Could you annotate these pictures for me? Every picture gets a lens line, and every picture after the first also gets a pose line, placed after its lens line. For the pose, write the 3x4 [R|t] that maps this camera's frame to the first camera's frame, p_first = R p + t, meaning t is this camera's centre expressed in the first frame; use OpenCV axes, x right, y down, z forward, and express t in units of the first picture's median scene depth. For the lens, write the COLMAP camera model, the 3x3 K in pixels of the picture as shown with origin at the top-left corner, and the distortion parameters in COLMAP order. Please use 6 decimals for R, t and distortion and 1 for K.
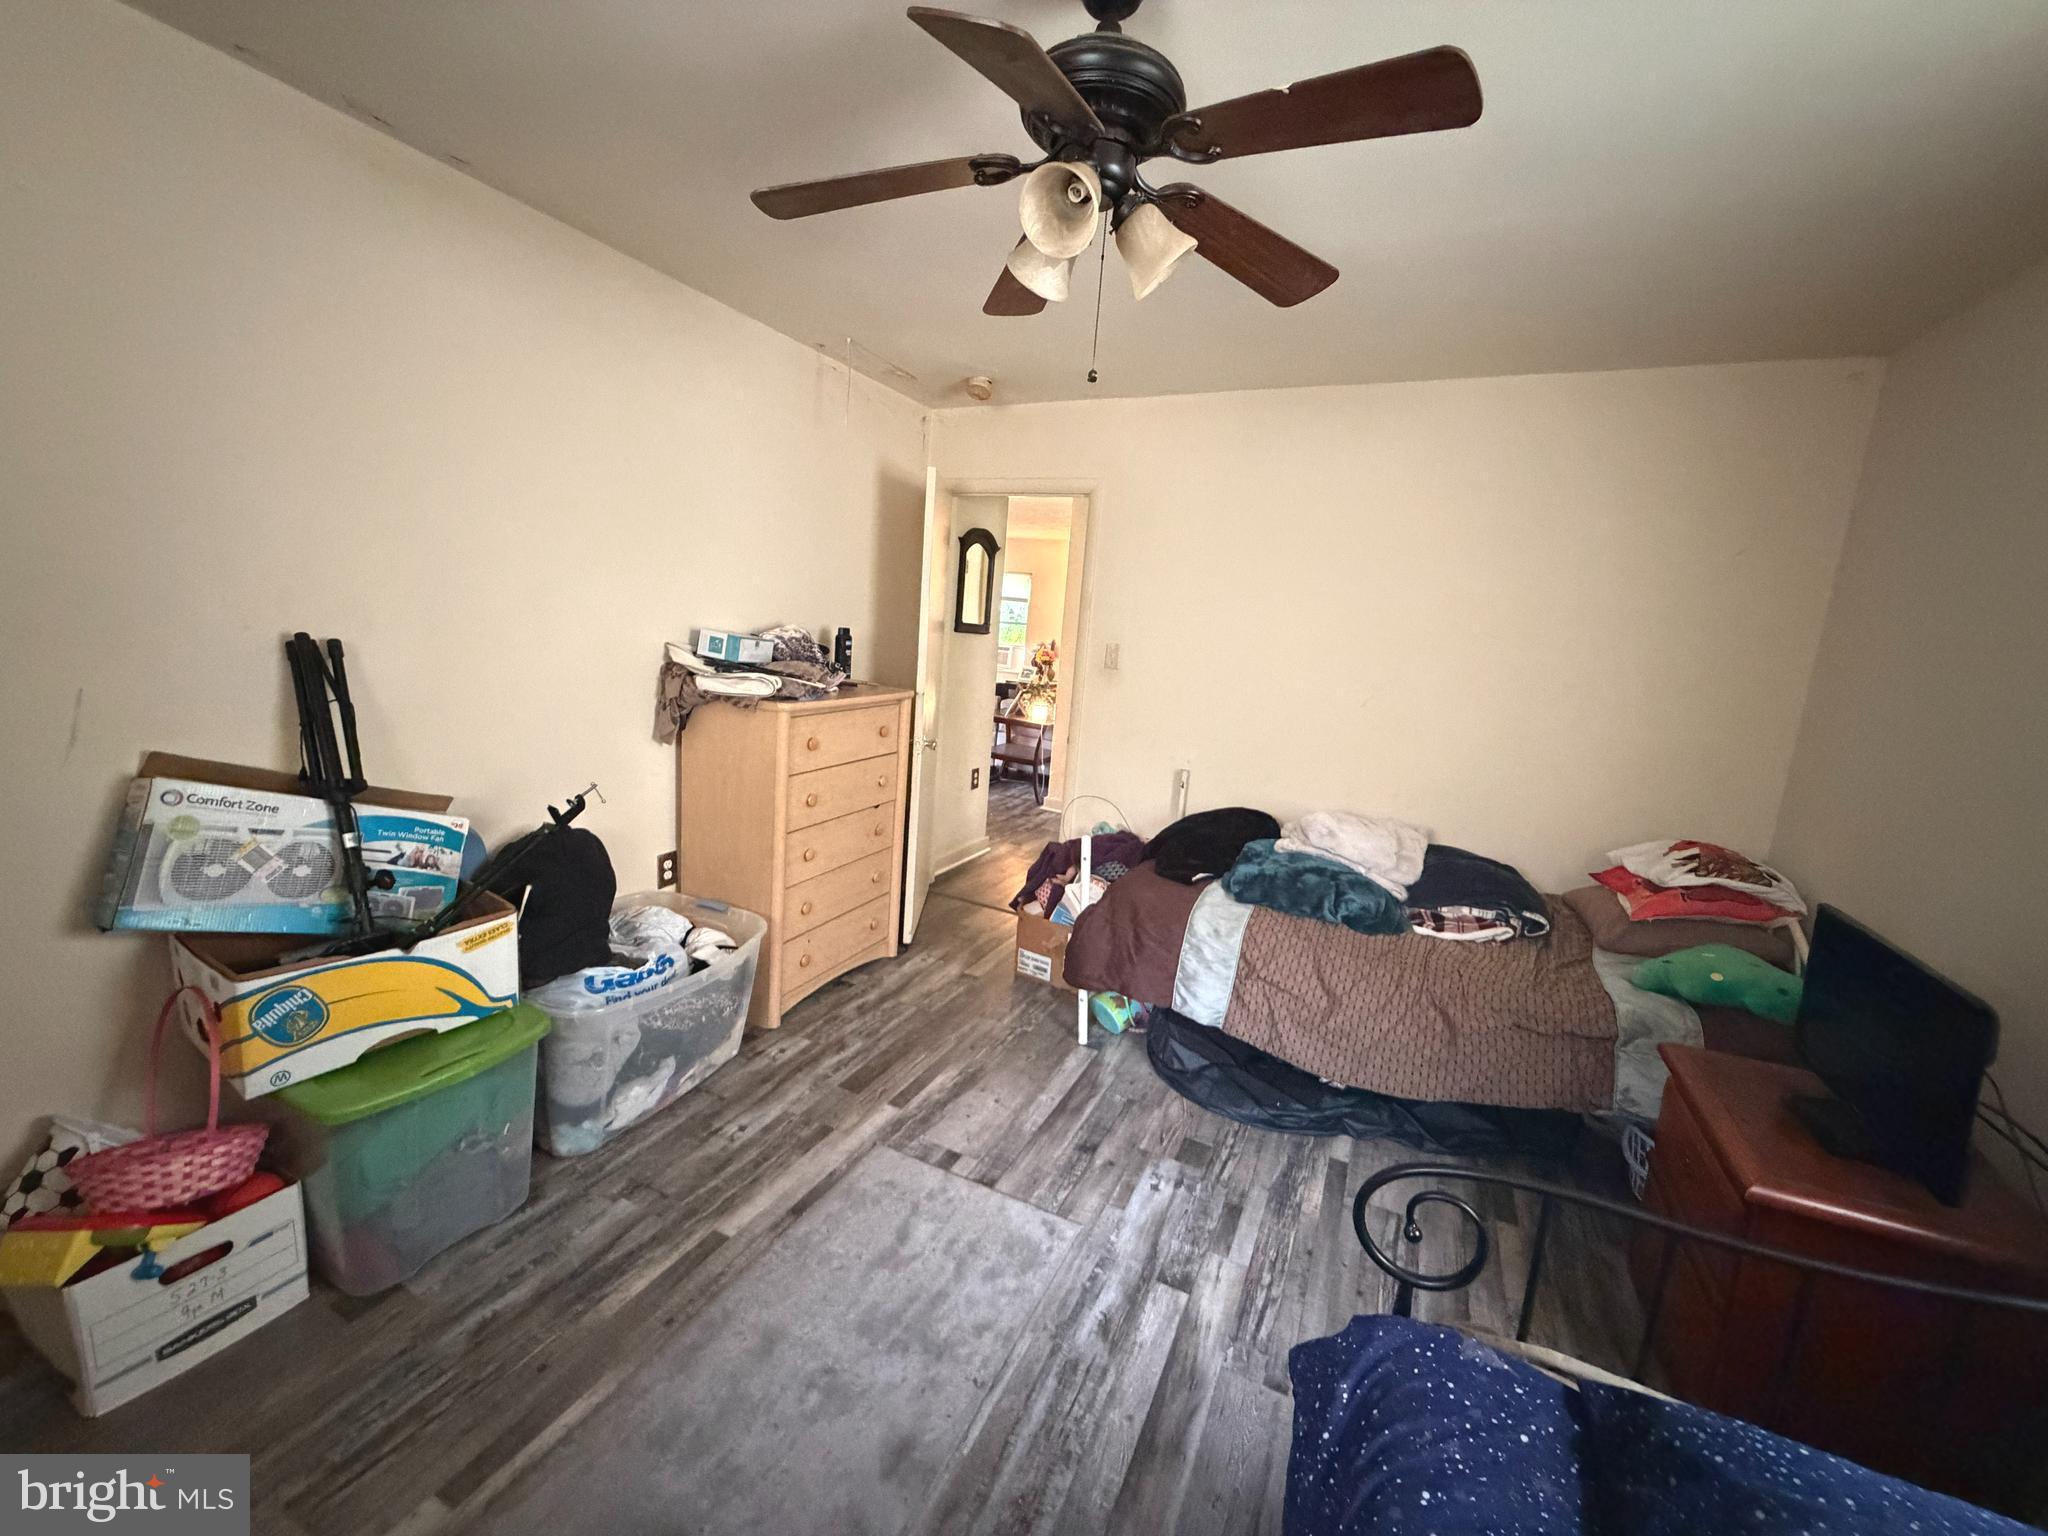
lens RADIAL K [[816.0, 0, 1019.2], [0, 816.0, 765.8], [0, 0, 1]] dist [0.000540, -0.000099]
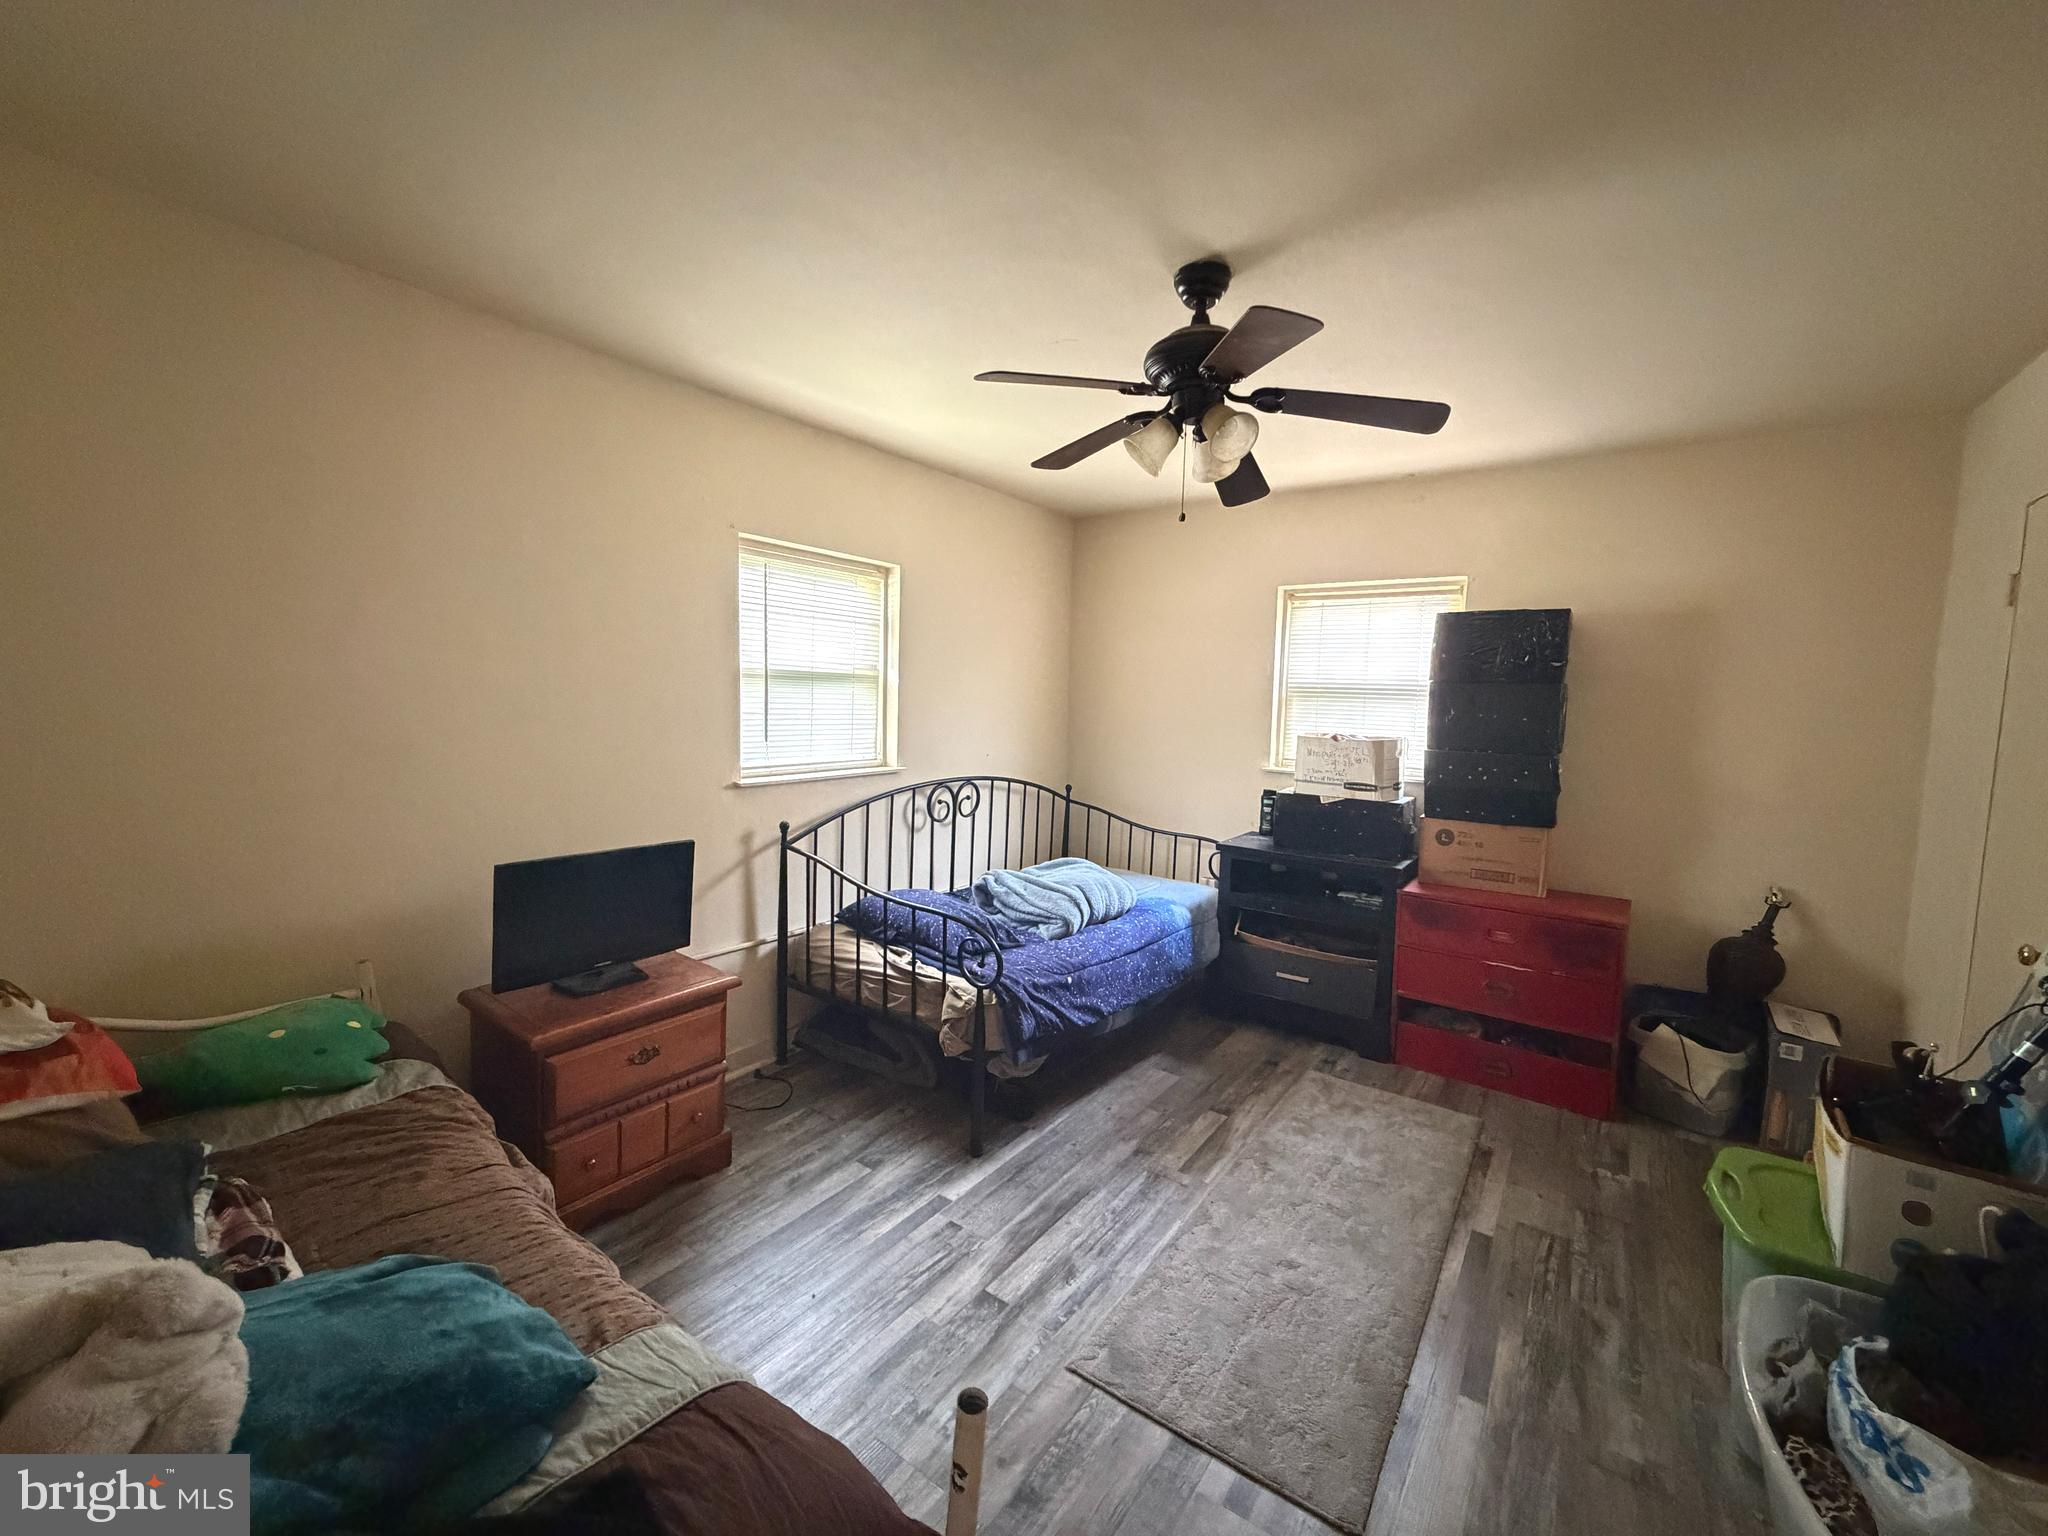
lens RADIAL K [[816.0, 0, 1019.2], [0, 816.0, 765.8], [0, 0, 1]] dist [0.000540, -0.000099]
pose [[-0.980275, -0.116367, 0.159751, 0.059137], [-0.069268, 0.959307, 0.273738, -0.278720], [-0.185104, 0.257273, -0.948445, 1.571272]]
